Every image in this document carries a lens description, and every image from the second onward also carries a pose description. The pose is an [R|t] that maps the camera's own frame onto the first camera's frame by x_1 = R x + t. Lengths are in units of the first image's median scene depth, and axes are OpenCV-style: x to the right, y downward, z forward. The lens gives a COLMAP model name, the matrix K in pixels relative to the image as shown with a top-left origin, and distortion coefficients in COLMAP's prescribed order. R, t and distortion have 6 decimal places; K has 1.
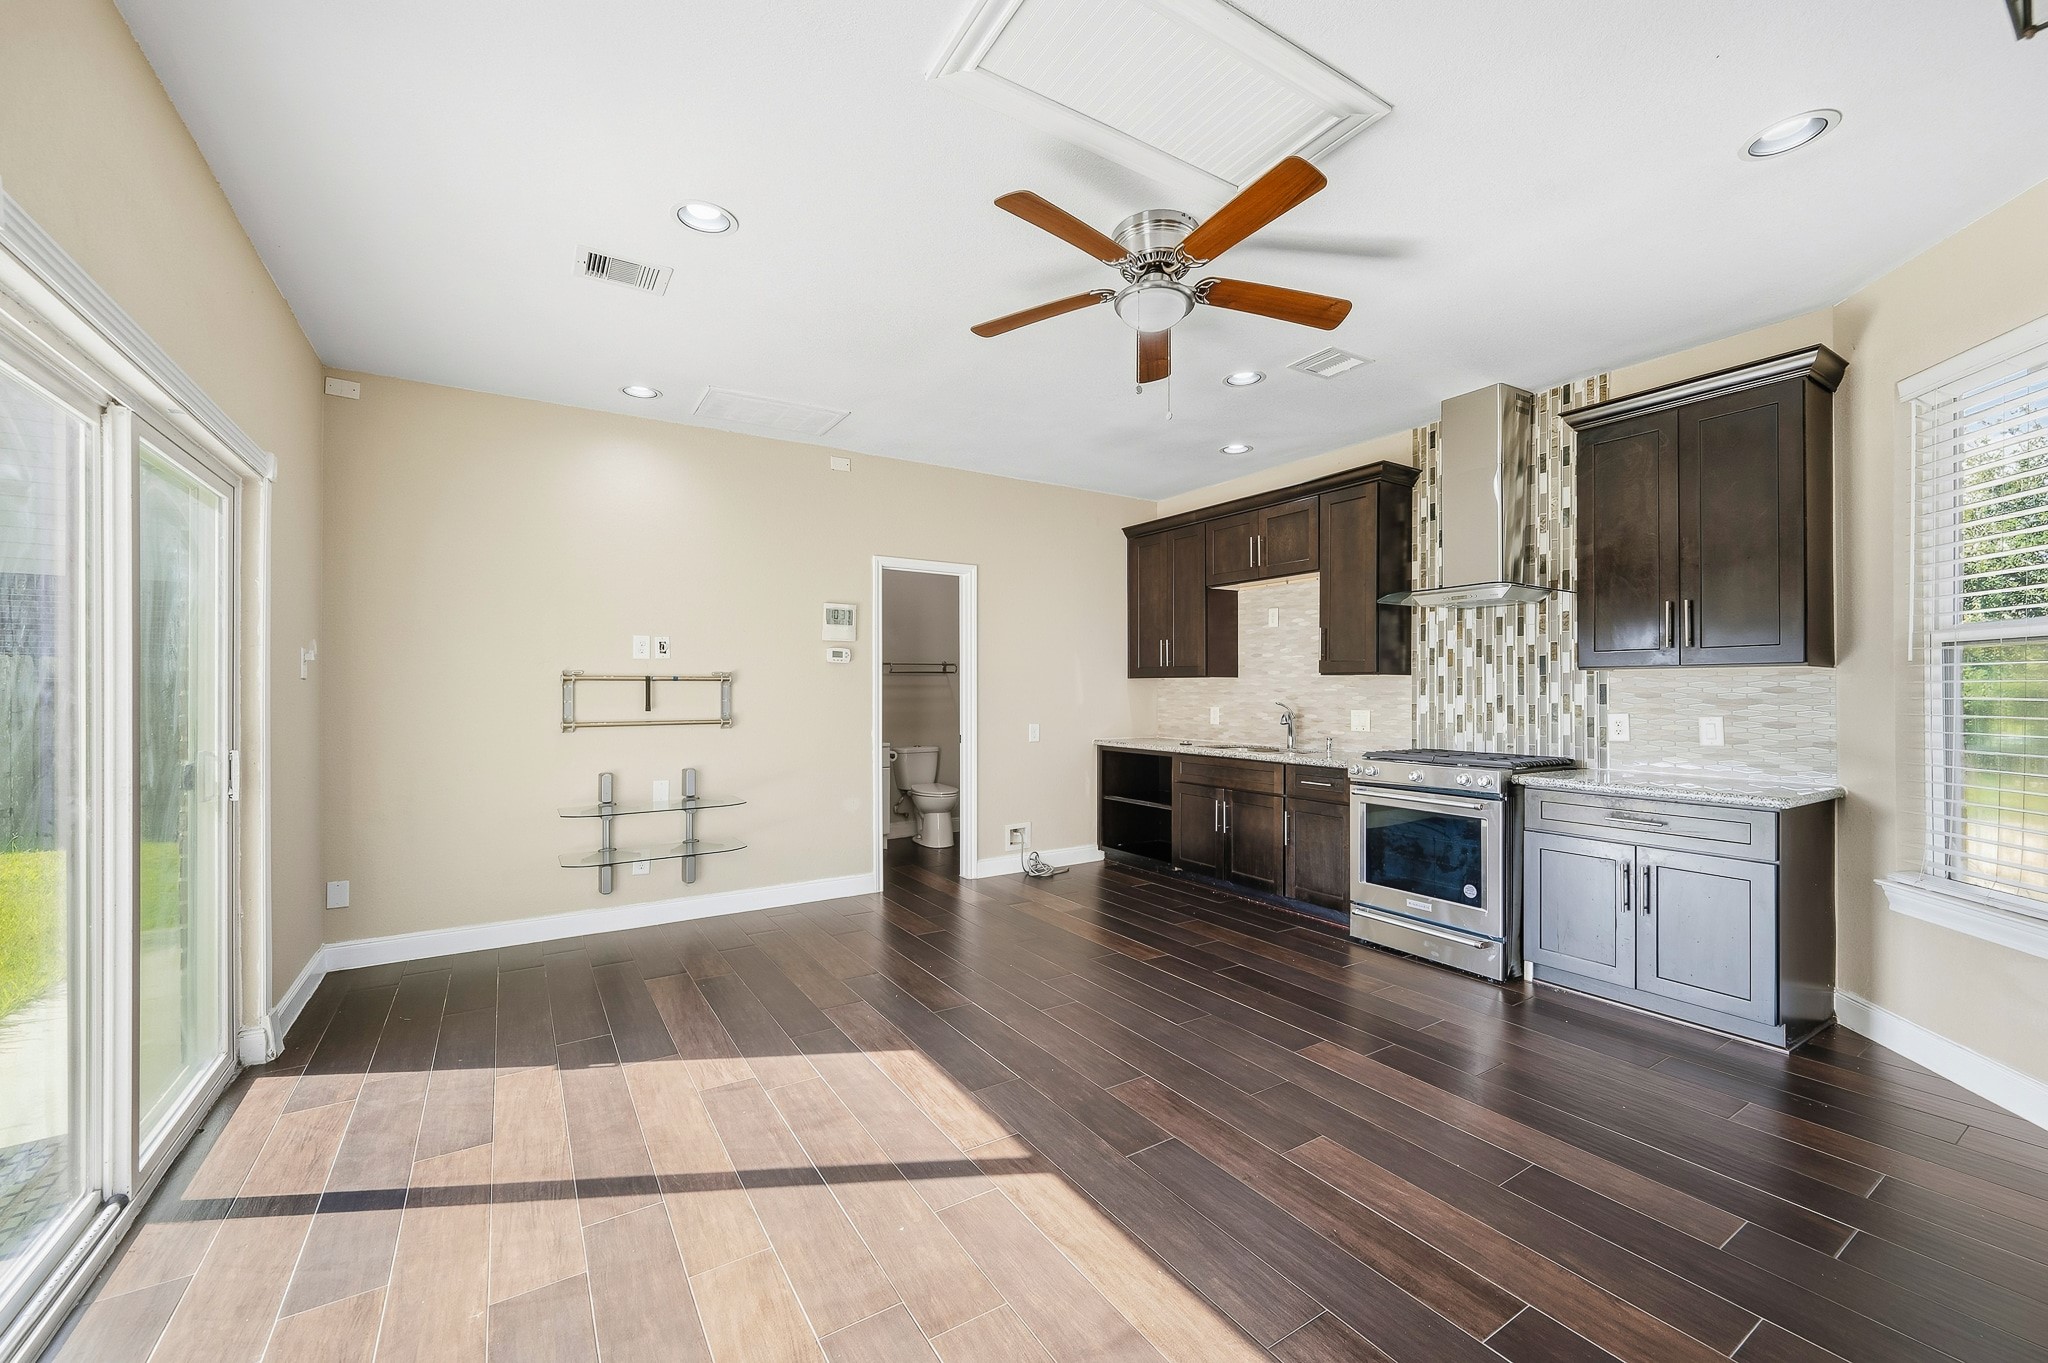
lens RADIAL K [[833.3, 0, 1026.2], [0, 833.3, 687.8], [0, 0, 1]] dist [-0.000138, -0.000097]
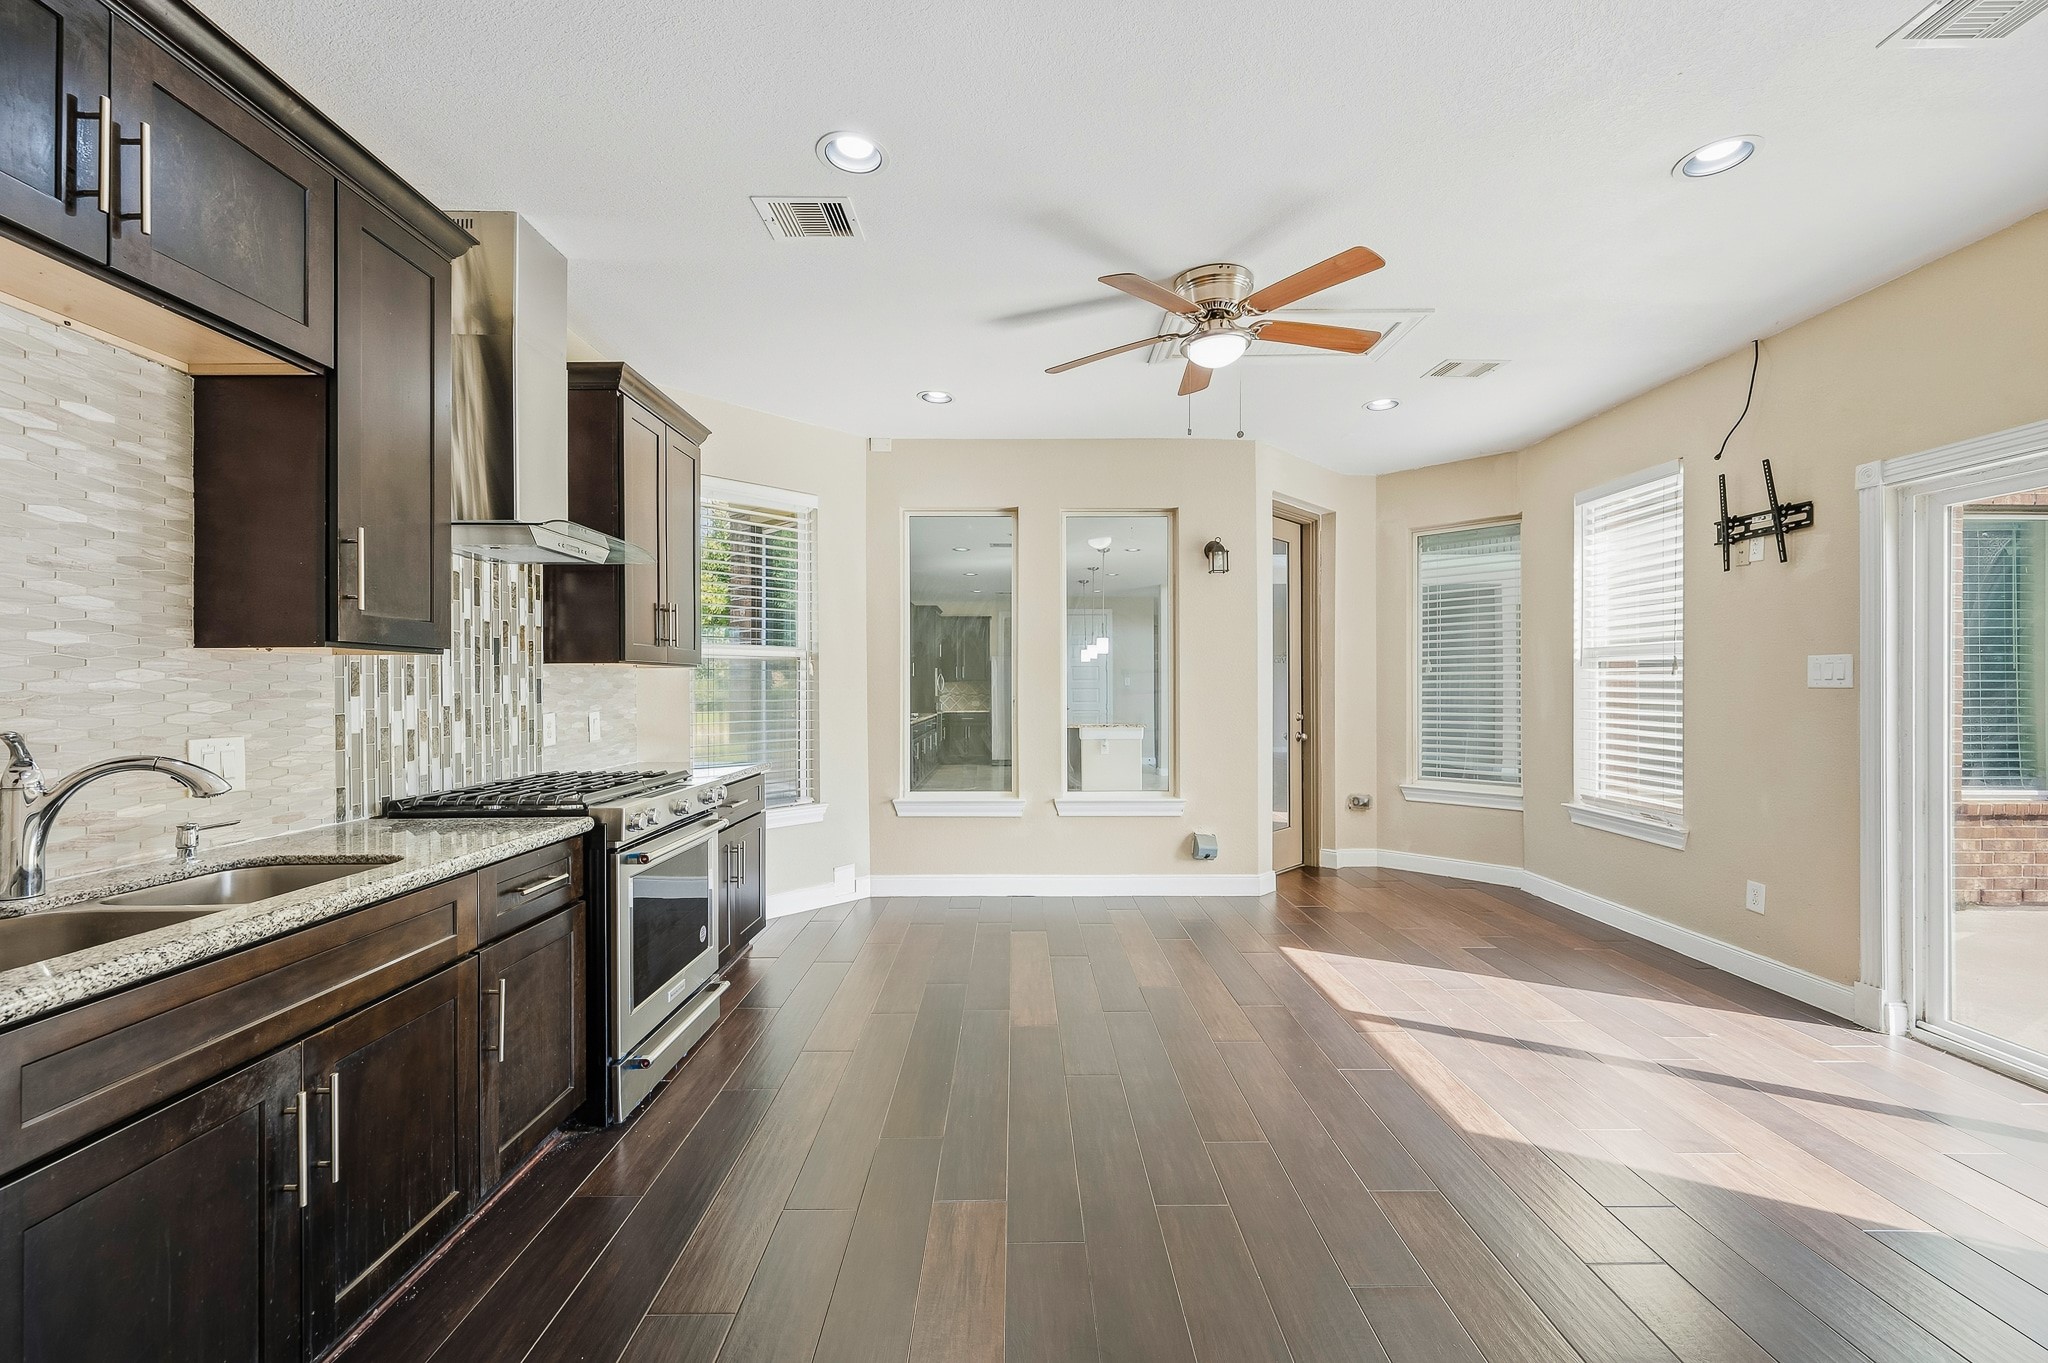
lens RADIAL K [[833.3, 0, 1023.3], [0, 833.3, 685.9], [0, 0, 1]] dist [-0.000138, -0.000097]
pose [[-0.850475, 0.002359, 0.526011, -0.139144], [0.001180, 0.999996, -0.002577, 0.004881], [-0.526015, -0.001571, -0.850474, 1.340515]]
